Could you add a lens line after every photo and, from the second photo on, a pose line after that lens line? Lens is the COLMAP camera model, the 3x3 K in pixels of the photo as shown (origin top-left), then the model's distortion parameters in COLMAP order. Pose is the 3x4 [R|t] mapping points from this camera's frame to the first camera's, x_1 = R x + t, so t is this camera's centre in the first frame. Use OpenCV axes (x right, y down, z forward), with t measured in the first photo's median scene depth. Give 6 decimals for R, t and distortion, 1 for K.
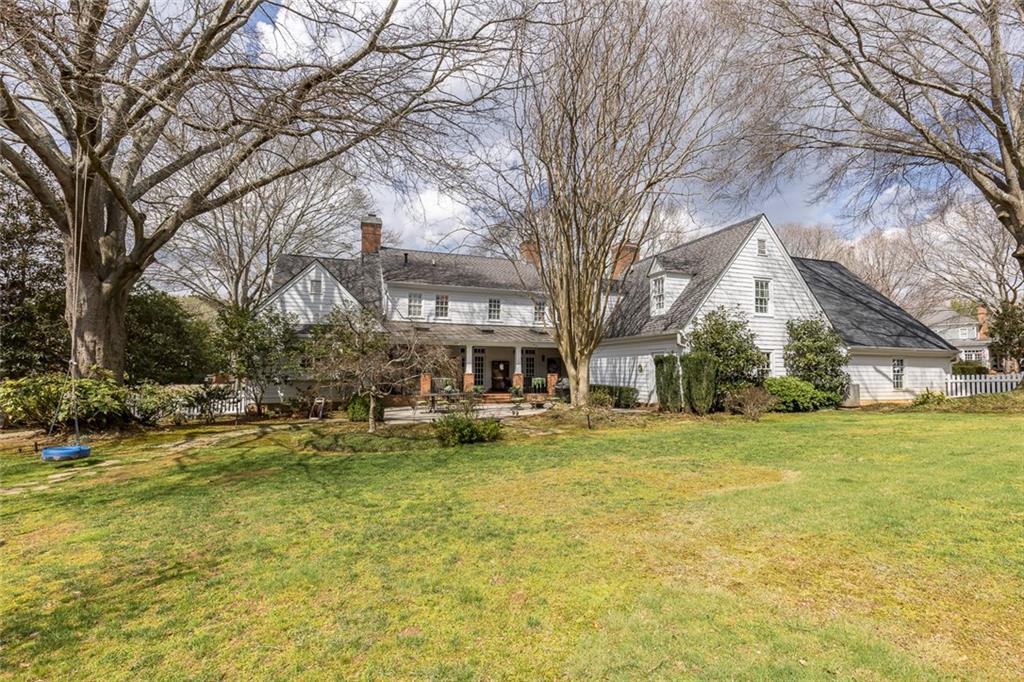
lens RADIAL K [[457.5, 0, 509.1], [0, 457.5, 337.4], [0, 0, 1]] dist [-0.000817, -0.000154]
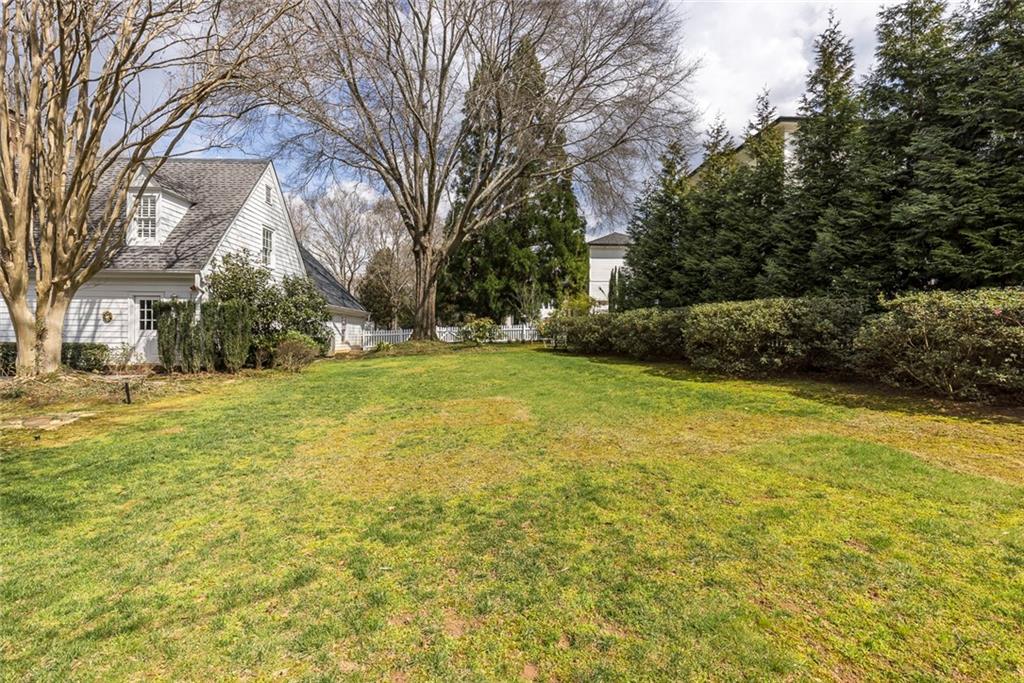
lens RADIAL K [[457.5, 0, 509.1], [0, 457.5, 337.9], [0, 0, 1]] dist [-0.000817, -0.000154]
pose [[0.299371, -0.006990, 0.954111, -0.208688], [-0.078021, 0.996445, 0.031781, 0.031148], [-0.950941, -0.083955, 0.297762, 0.214985]]
